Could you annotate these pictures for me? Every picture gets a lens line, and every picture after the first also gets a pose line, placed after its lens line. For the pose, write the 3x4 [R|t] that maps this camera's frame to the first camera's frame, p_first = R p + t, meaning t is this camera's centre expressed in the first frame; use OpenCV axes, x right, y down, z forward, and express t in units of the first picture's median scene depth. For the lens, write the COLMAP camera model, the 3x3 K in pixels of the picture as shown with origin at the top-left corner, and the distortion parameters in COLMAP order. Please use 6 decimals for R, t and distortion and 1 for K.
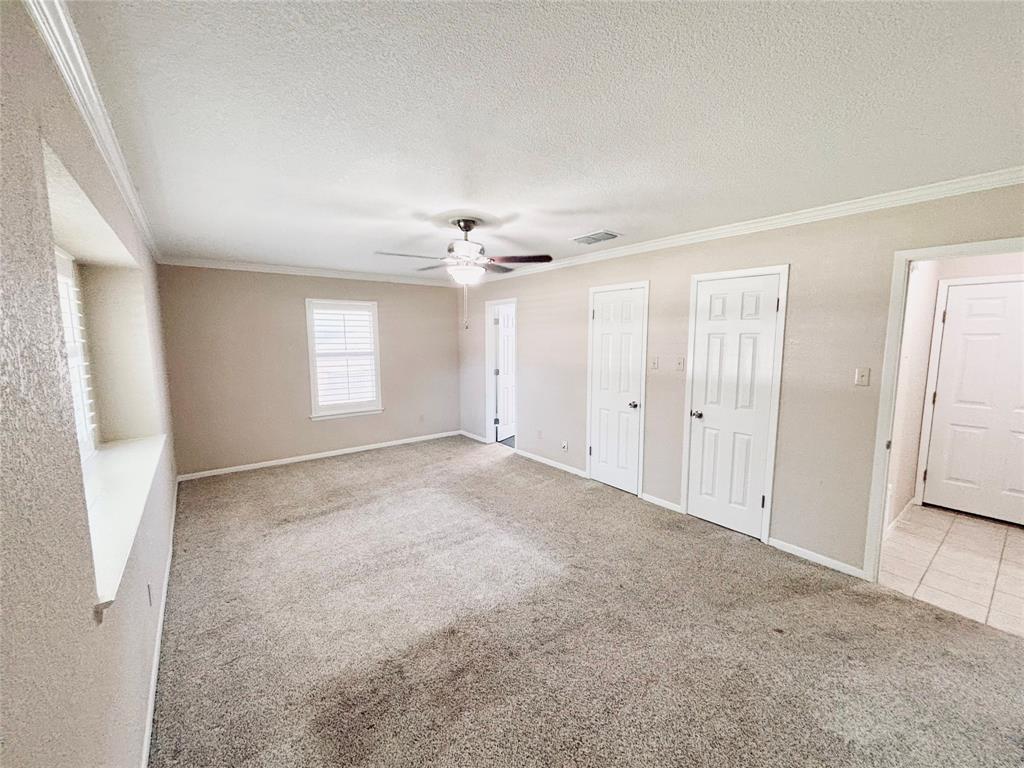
lens RADIAL K [[414.7, 0, 512.4], [0, 414.7, 387.5], [0, 0, 1]] dist [0.004002, -0.000089]
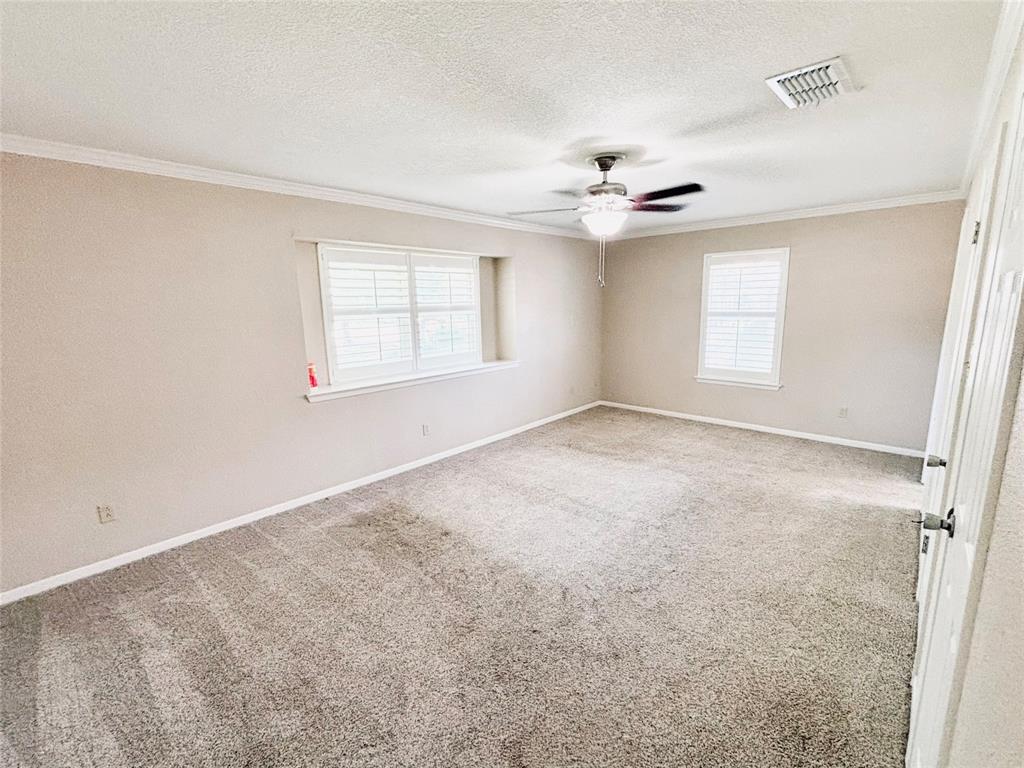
lens RADIAL K [[446.8, 0, 510.5], [0, 446.8, 387.5], [0, 0, 1]] dist [-0.001015, -0.000147]
pose [[0.169520, 0.192241, -0.966595, 0.540374], [-0.105073, 0.978726, 0.176226, -0.053237], [0.979909, 0.071690, 0.186113, 0.437175]]
